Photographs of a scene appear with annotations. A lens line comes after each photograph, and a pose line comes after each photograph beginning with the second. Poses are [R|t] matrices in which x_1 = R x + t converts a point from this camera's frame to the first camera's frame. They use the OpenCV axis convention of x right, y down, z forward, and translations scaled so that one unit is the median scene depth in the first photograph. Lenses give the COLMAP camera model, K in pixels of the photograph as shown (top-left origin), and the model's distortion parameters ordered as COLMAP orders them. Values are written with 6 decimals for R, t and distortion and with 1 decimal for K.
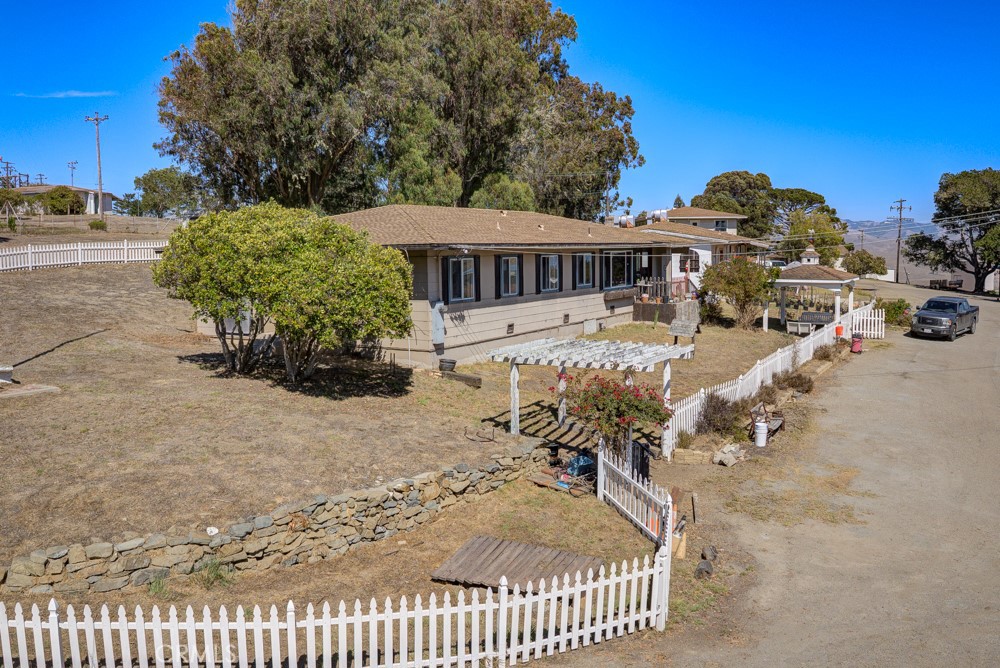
lens RADIAL K [[833.1, 0, 510.0], [0, 833.1, 329.3], [0, 0, 1]] dist [-0.087940, -0.043441]
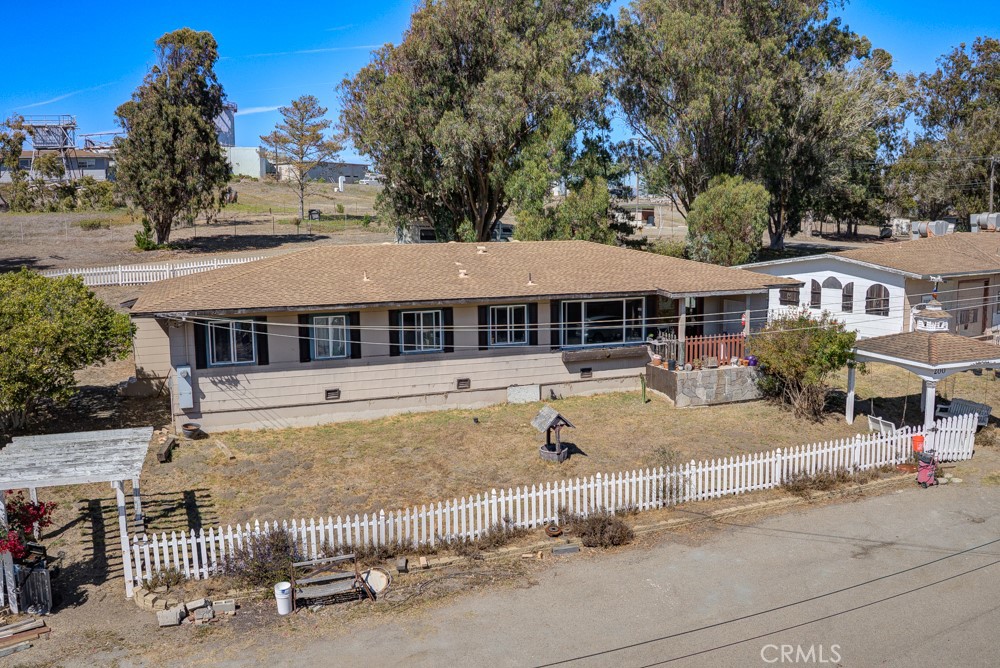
lens RADIAL K [[833.1, 0, 510.0], [0, 833.1, 329.3], [0, 0, 1]] dist [-0.087940, -0.043441]
pose [[0.771143, 0.075779, -0.632136, 0.718879], [-0.054917, 0.997108, 0.052538, -0.130396], [0.634289, -0.005799, 0.773074, 0.439698]]
